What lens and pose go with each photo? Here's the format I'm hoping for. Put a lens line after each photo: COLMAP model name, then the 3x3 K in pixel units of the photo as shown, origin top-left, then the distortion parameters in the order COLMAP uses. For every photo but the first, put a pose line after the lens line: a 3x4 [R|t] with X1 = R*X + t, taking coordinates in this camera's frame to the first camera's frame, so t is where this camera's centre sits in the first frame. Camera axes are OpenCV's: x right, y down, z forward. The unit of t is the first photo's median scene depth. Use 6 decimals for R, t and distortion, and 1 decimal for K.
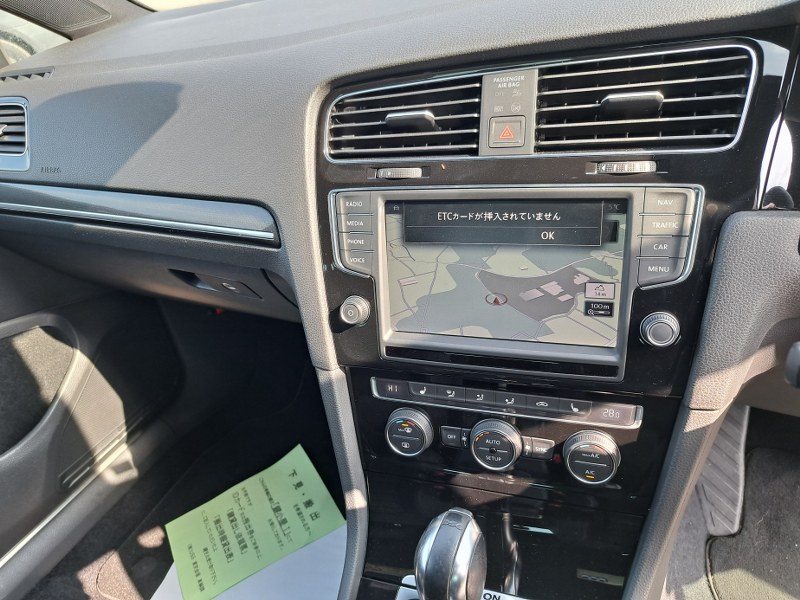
lens RADIAL K [[570.9, 0, 387.8], [0, 570.9, 303.2], [0, 0, 1]] dist [0.051995, -0.026822]
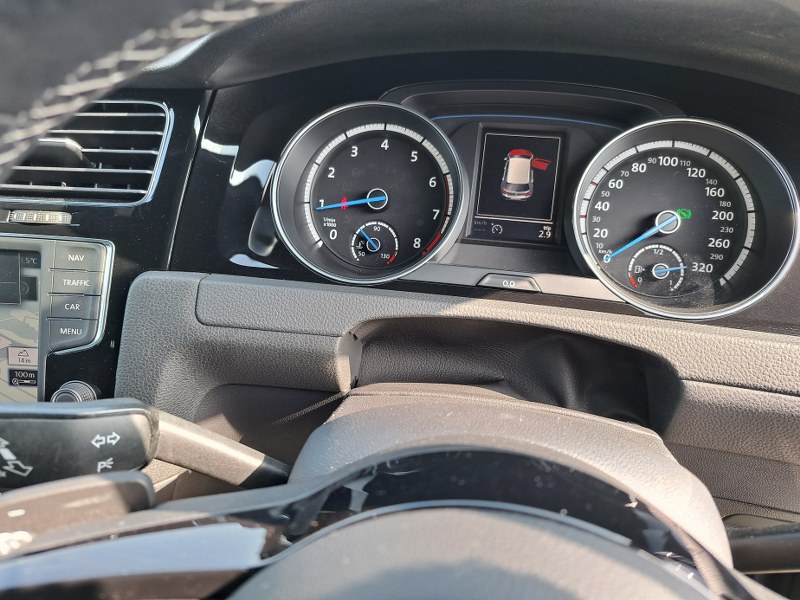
lens RADIAL K [[570.9, 0, 387.8], [0, 570.9, 303.2], [0, 0, 1]] dist [0.051995, -0.026822]
pose [[0.942219, 0.014861, 0.334669, 0.621715], [0.017265, 0.995534, -0.092816, -0.011352], [-0.334554, 0.093231, 0.937754, -0.004957]]
